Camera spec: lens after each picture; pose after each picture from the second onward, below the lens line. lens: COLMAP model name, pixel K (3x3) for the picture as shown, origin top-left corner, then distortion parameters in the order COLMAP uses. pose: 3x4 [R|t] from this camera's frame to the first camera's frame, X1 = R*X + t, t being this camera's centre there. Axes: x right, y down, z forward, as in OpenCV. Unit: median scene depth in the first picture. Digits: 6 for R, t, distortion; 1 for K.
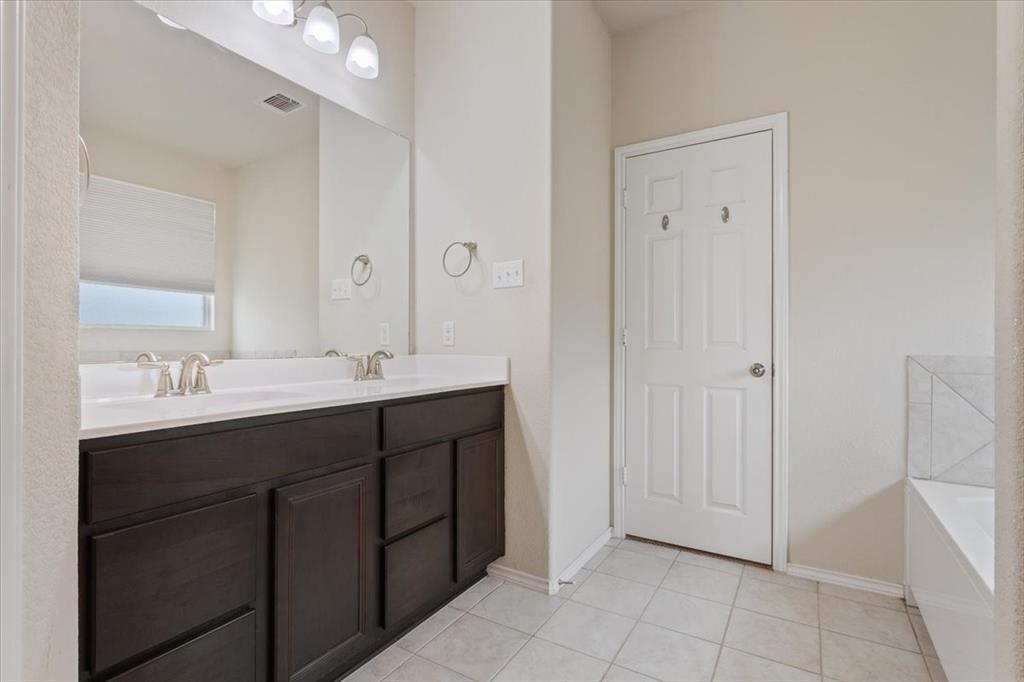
lens RADIAL K [[508.8, 0, 512.0], [0, 508.8, 341.0], [0, 0, 1]] dist [-0.000922, -0.000068]
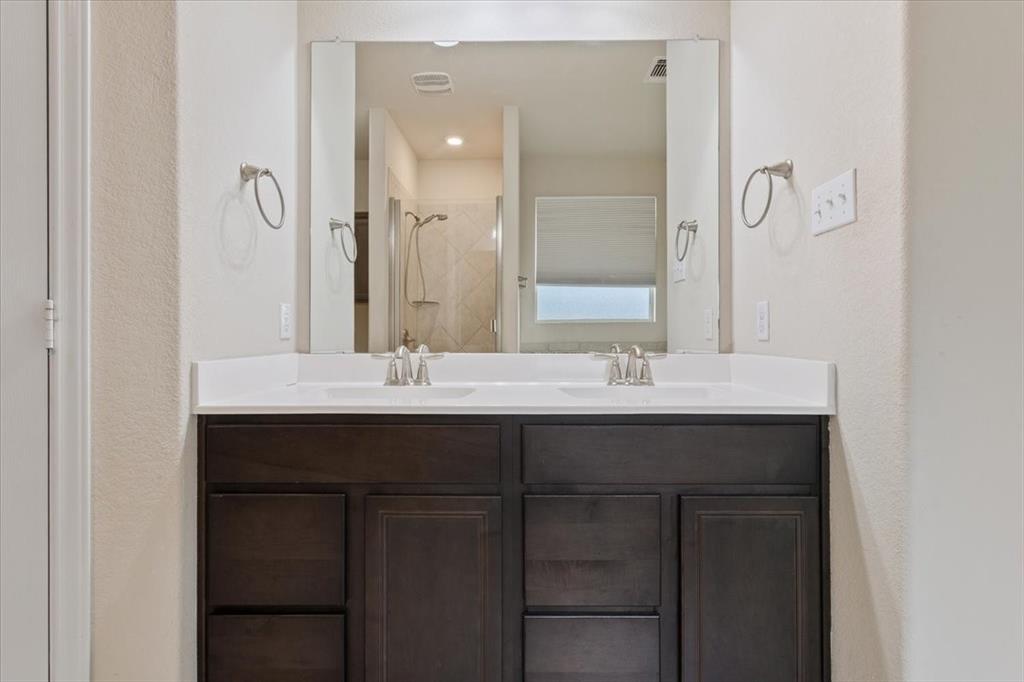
lens RADIAL K [[515.3, 0, 512.0], [0, 515.3, 341.0], [0, 0, 1]] dist [-0.019099, 0.000088]
pose [[0.513303, 0.009574, -0.858154, 0.271817], [0.003376, 0.999908, 0.013174, 0.000737], [0.858201, -0.009659, 0.513223, 0.445662]]
